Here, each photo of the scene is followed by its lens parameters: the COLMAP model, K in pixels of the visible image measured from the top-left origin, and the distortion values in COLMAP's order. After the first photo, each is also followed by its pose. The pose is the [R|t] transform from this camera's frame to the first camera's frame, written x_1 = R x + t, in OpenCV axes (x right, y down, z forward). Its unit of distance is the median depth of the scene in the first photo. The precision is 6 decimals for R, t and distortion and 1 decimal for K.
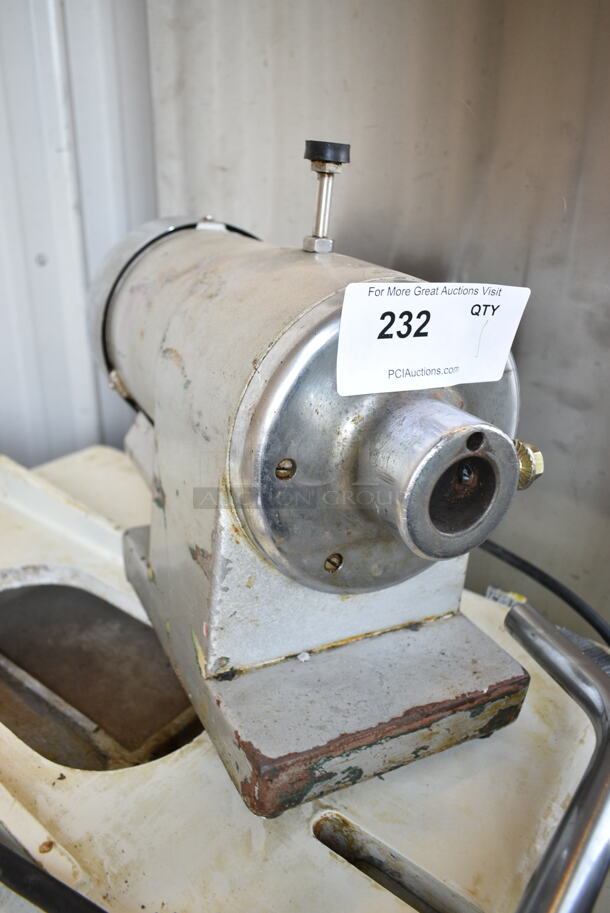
lens RADIAL K [[690.2, 0, 299.0], [0, 690.2, 454.7], [0, 0, 1]] dist [-0.010106, 0.006148]
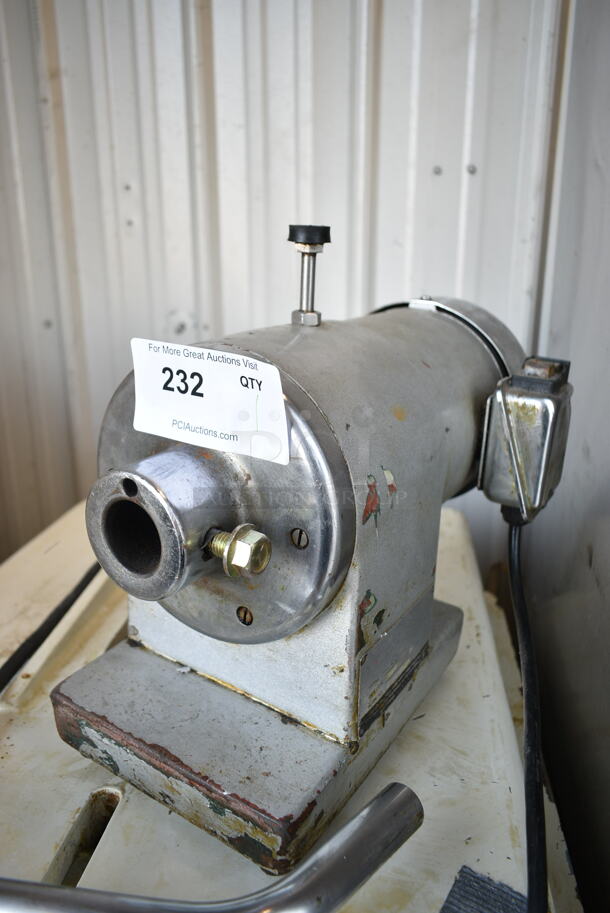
lens RADIAL K [[690.2, 0, 299.0], [0, 690.2, 454.7], [0, 0, 1]] dist [-0.010106, 0.006148]
pose [[0.488693, 0.220307, -0.844183, 1.087136], [-0.322212, 0.944762, 0.060028, -0.184040], [0.810777, 0.242671, 0.532684, 0.528861]]
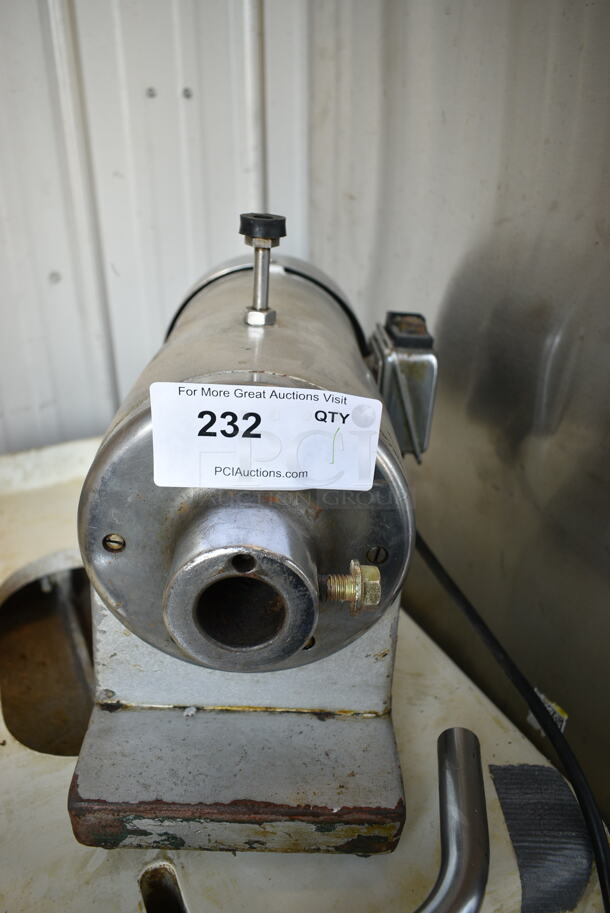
lens RADIAL K [[690.2, 0, 299.0], [0, 690.2, 454.7], [0, 0, 1]] dist [-0.010106, 0.006148]
pose [[0.892811, 0.165983, -0.418733, 0.588218], [-0.153250, 0.986104, 0.064129, -0.201271], [0.423559, 0.006916, 0.905842, 0.145023]]
